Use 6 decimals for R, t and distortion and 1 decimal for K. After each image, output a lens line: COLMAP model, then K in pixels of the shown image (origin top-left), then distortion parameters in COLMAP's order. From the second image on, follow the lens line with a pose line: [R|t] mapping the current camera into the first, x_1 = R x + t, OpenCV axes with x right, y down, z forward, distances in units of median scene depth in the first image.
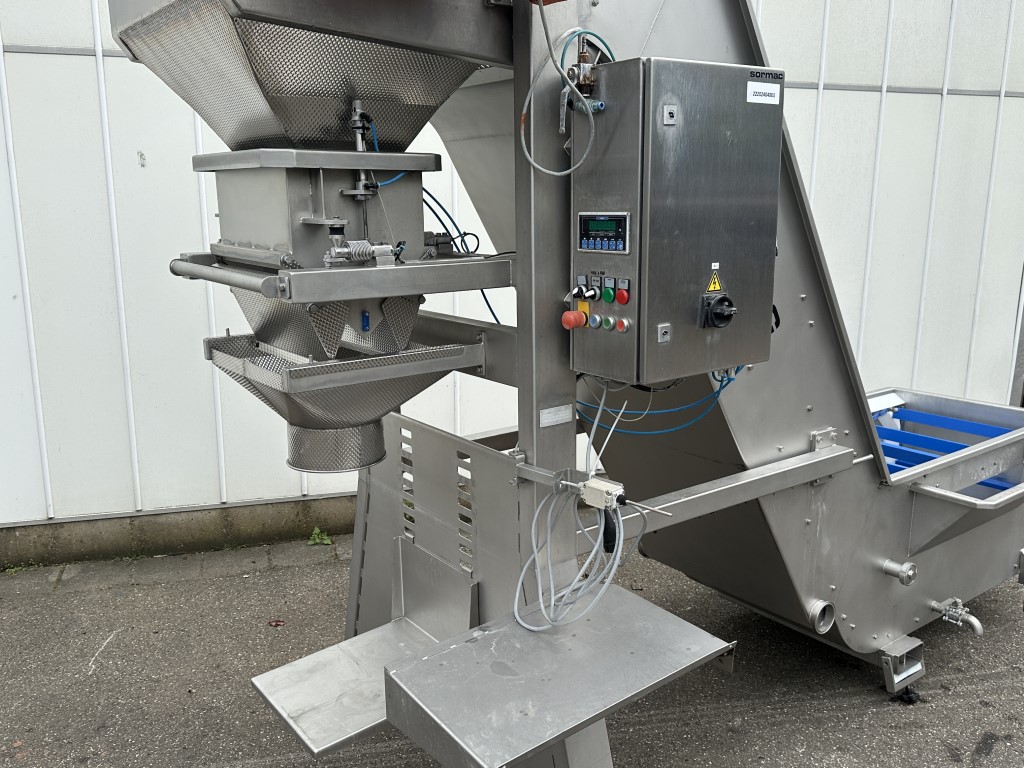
lens RADIAL K [[896.2, 0, 508.2], [0, 896.2, 396.4], [0, 0, 1]] dist [0.162599, -0.327615]
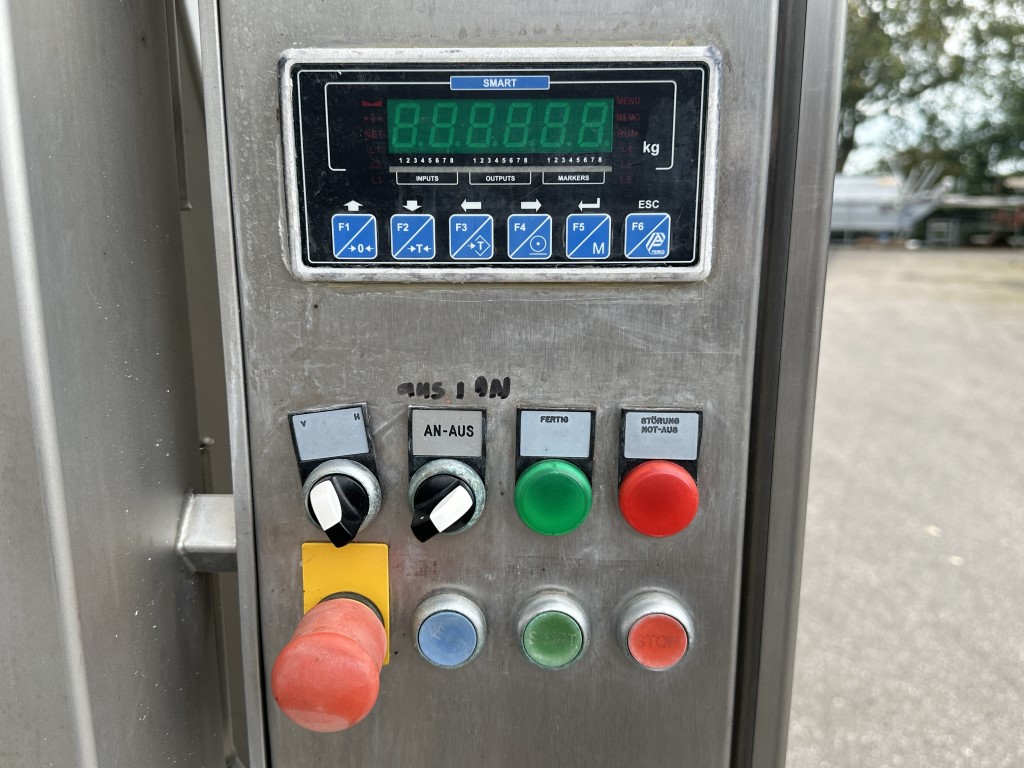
lens RADIAL K [[896.2, 0, 508.2], [0, 896.2, 396.4], [0, 0, 1]] dist [0.162599, -0.327615]
pose [[0.626186, -0.176062, 0.759535, -0.035523], [0.165059, 0.982025, 0.091555, -0.147215], [-0.762002, 0.068038, 0.643991, 0.850187]]
